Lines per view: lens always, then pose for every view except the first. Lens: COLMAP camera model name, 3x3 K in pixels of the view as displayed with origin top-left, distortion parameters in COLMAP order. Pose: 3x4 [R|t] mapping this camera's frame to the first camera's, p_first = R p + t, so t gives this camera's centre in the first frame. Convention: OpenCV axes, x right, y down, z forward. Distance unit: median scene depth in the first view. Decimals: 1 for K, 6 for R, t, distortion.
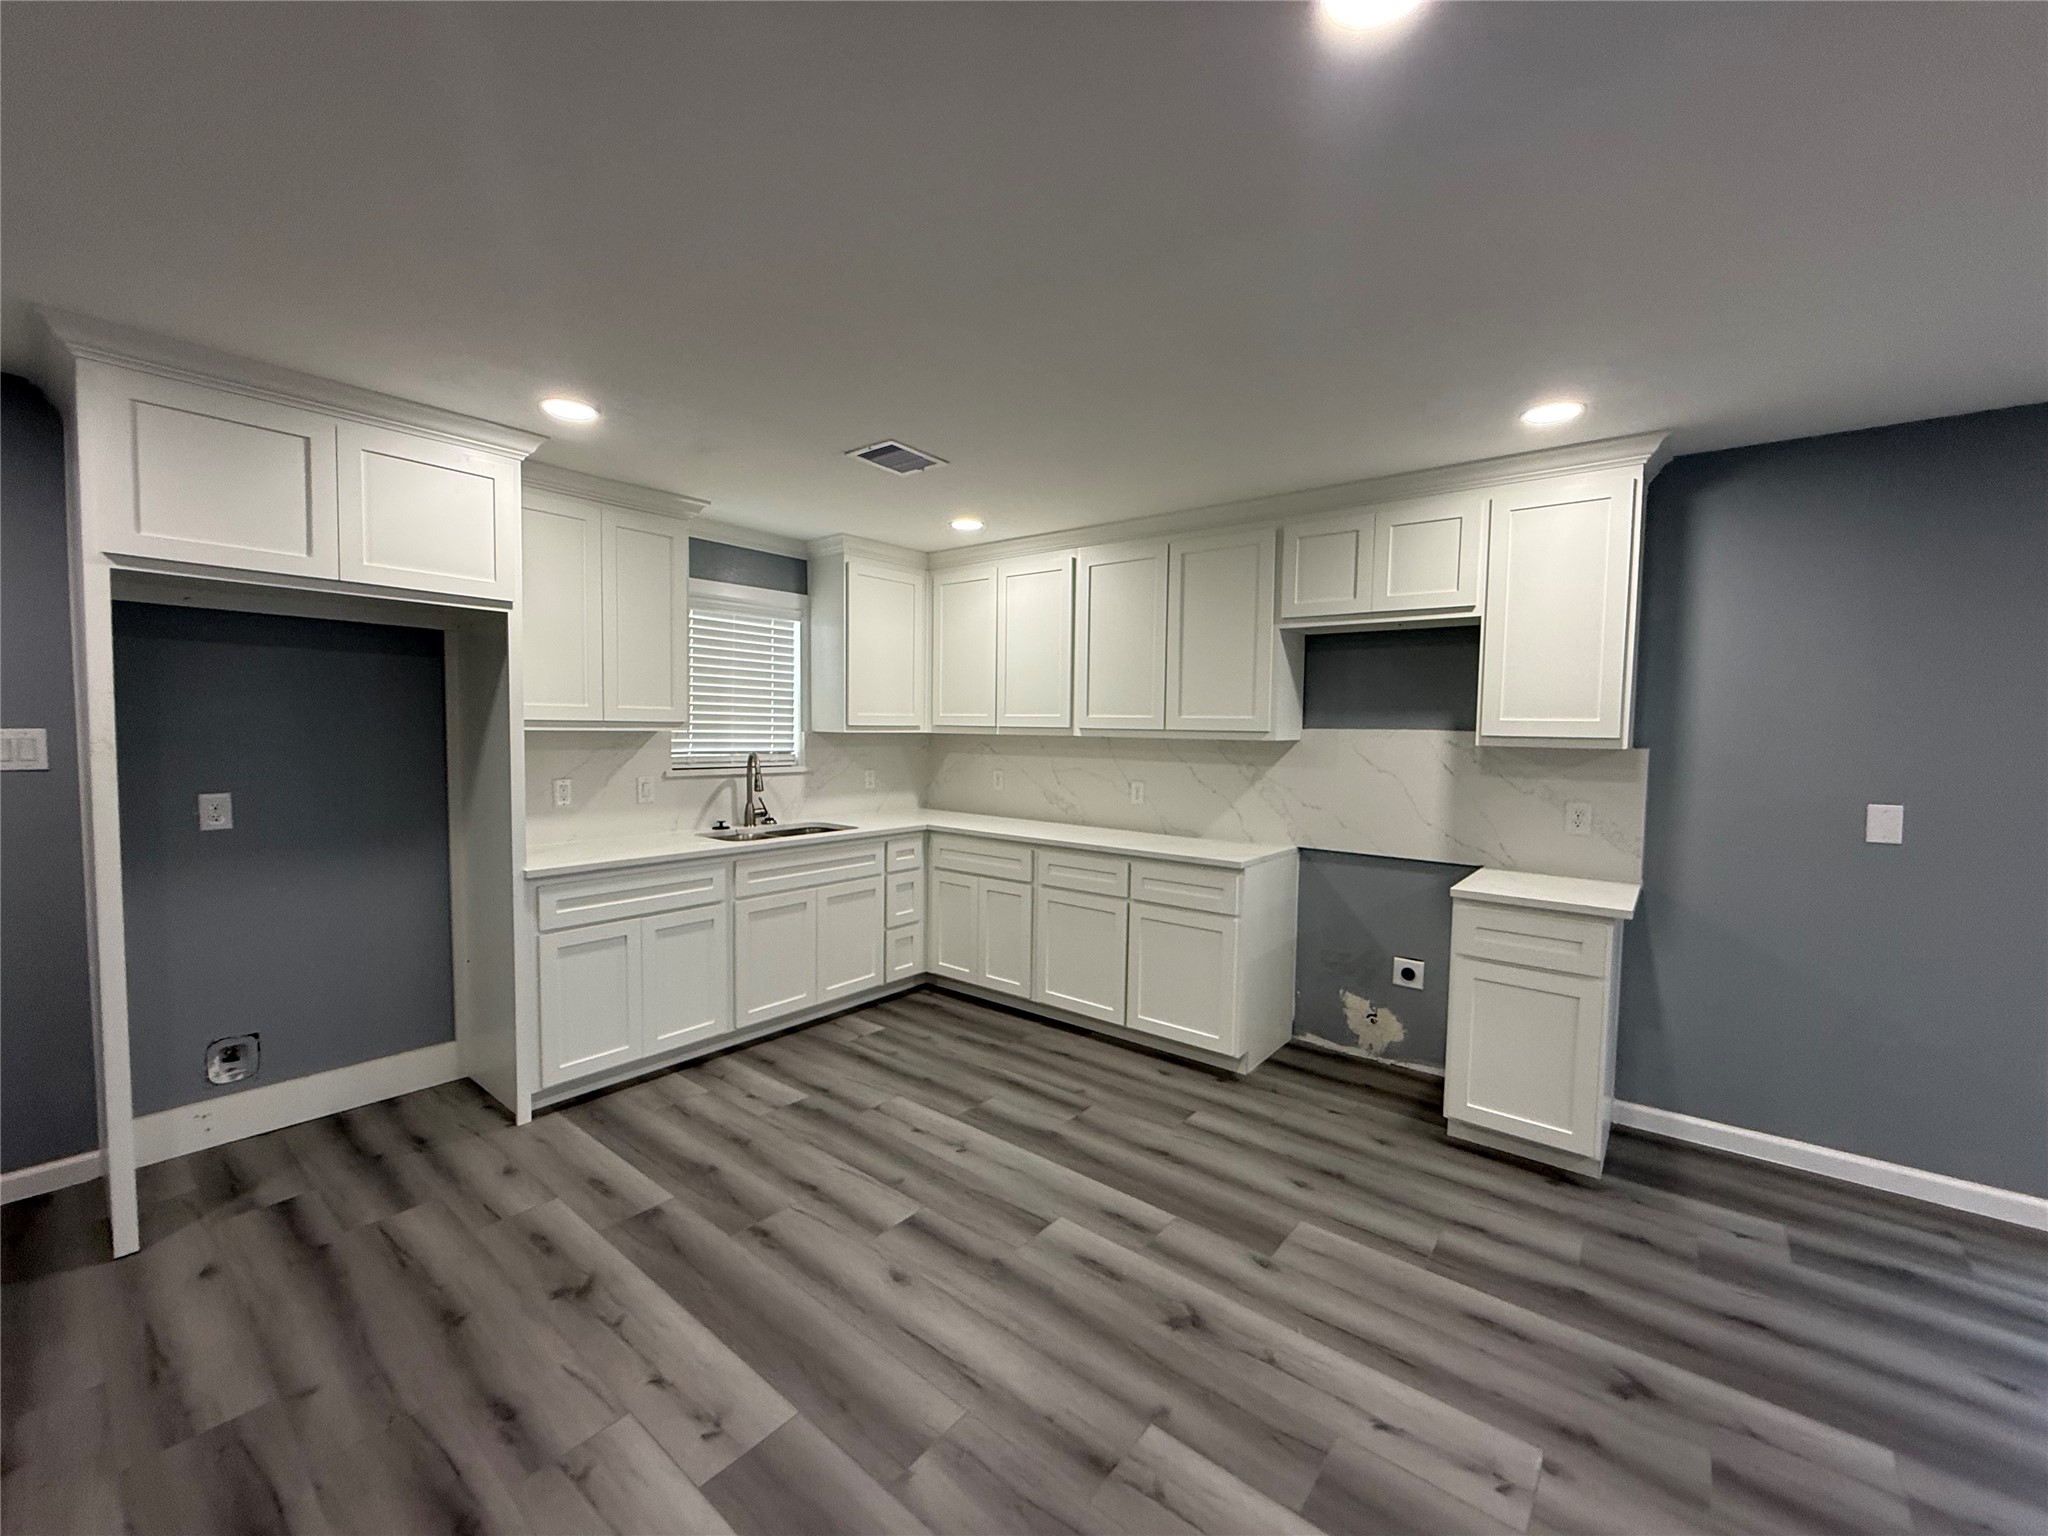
lens RADIAL K [[819.9, 0, 1018.5], [0, 819.9, 768.8], [0, 0, 1]] dist [-0.001201, 0.000385]
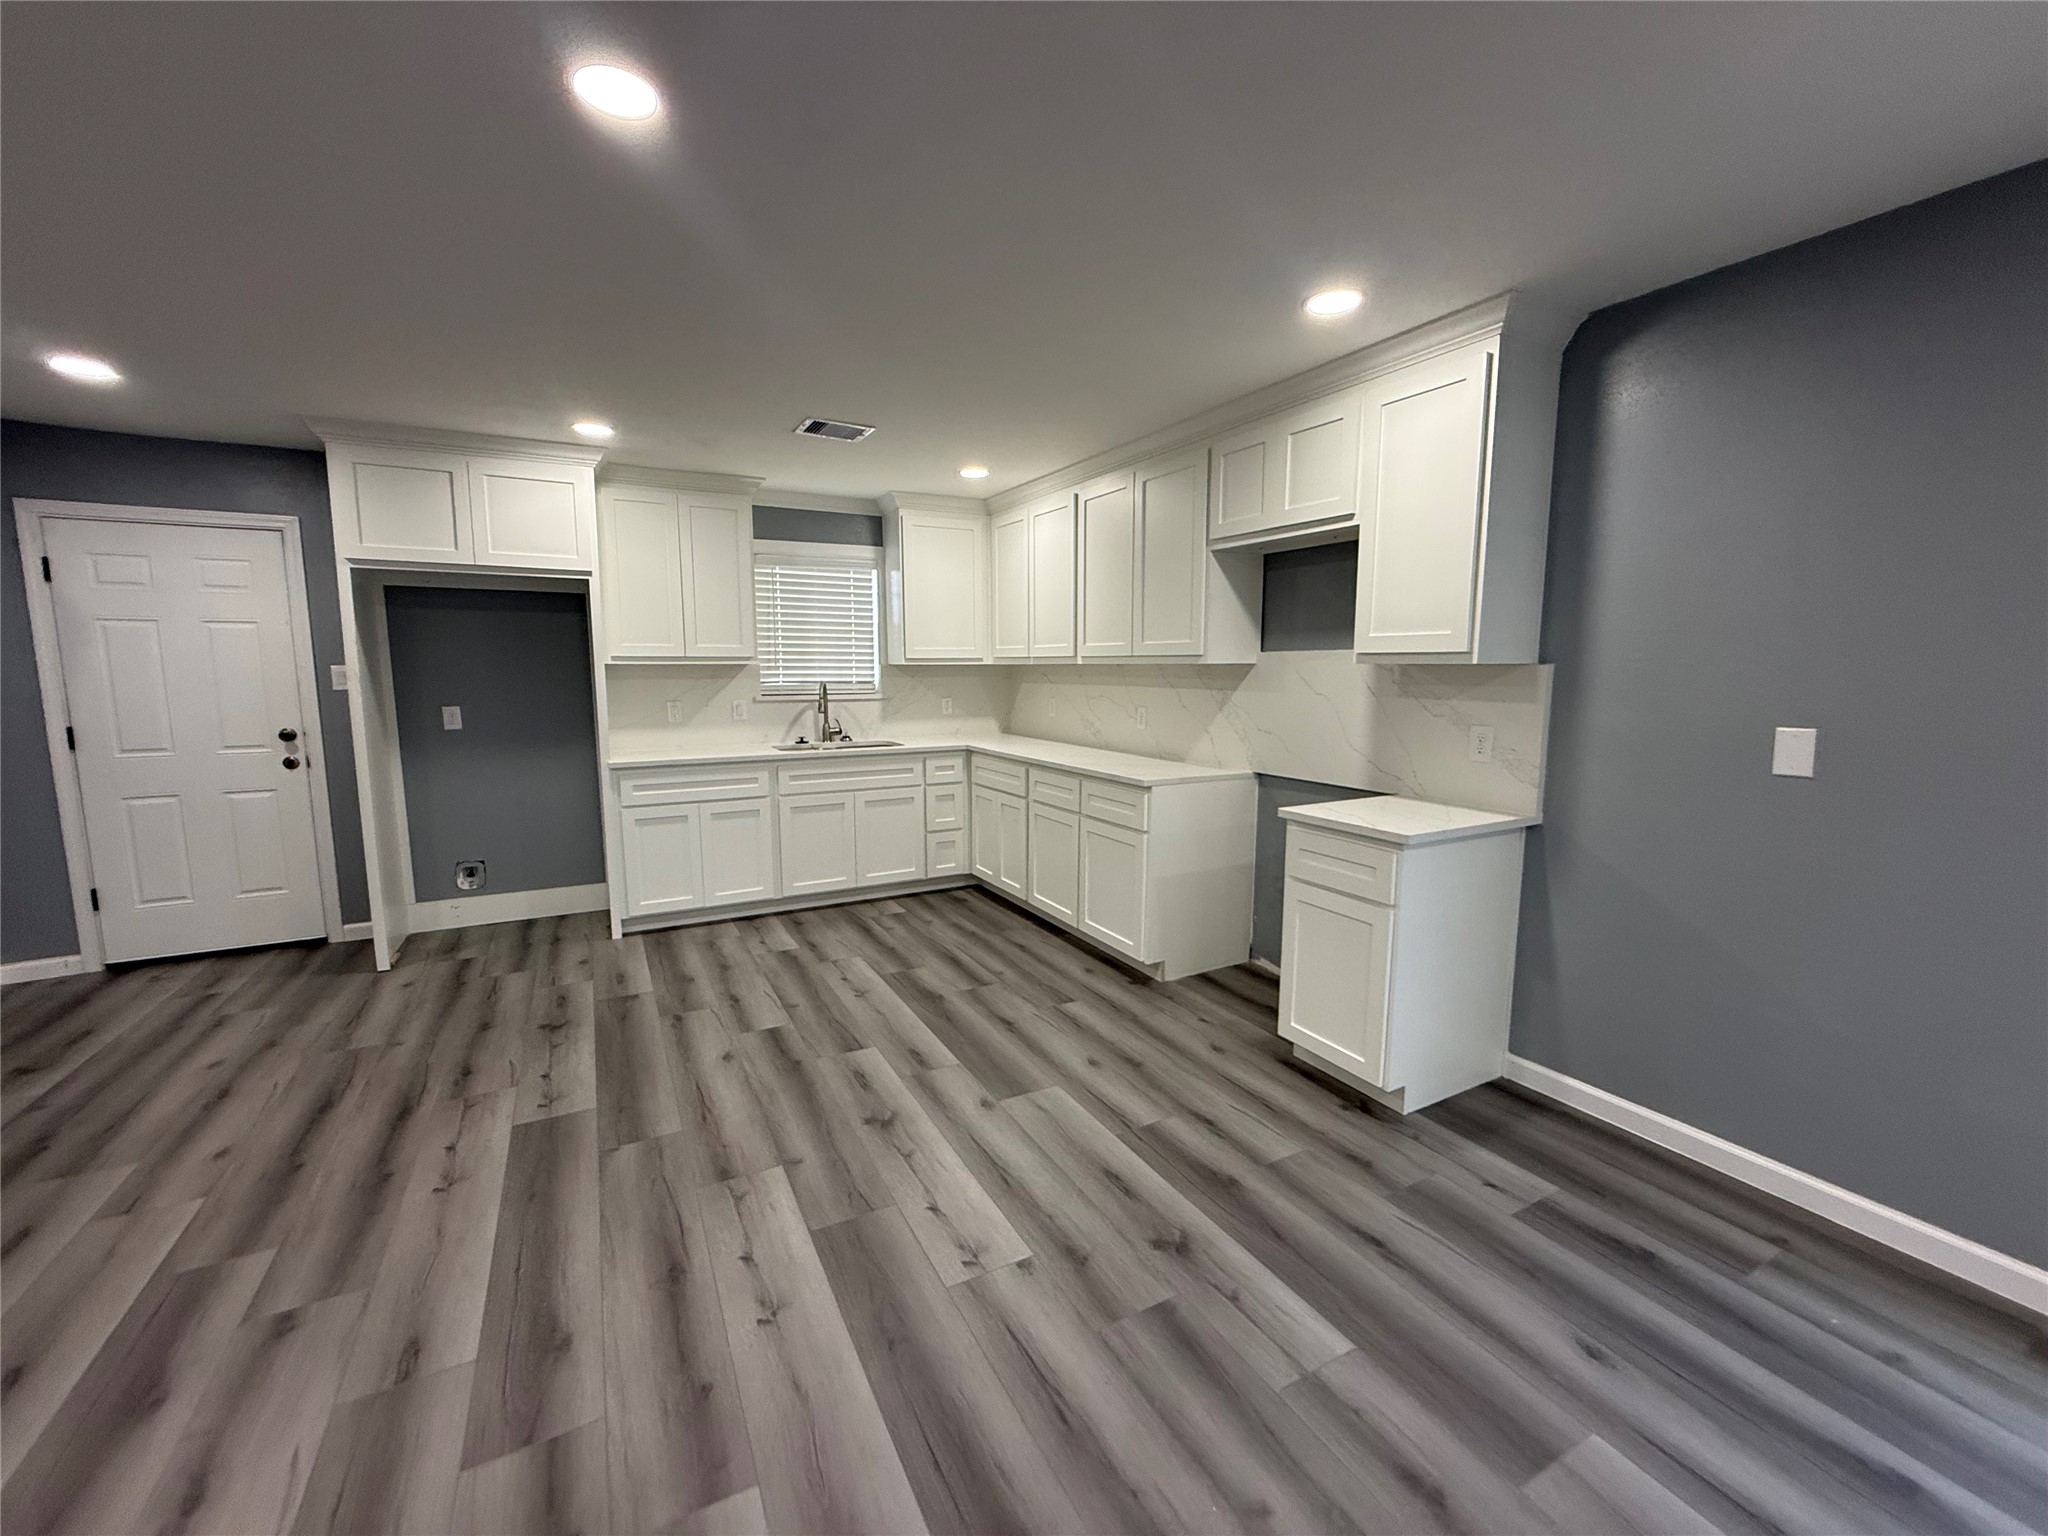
lens RADIAL K [[819.9, 0, 1019.6], [0, 819.9, 770.4], [0, 0, 1]] dist [-0.001201, 0.000385]
pose [[0.921250, 0.034540, -0.387434, 0.594645], [-0.005650, 0.997133, 0.075460, 0.025798], [0.388930, -0.067329, 0.918804, -0.027411]]
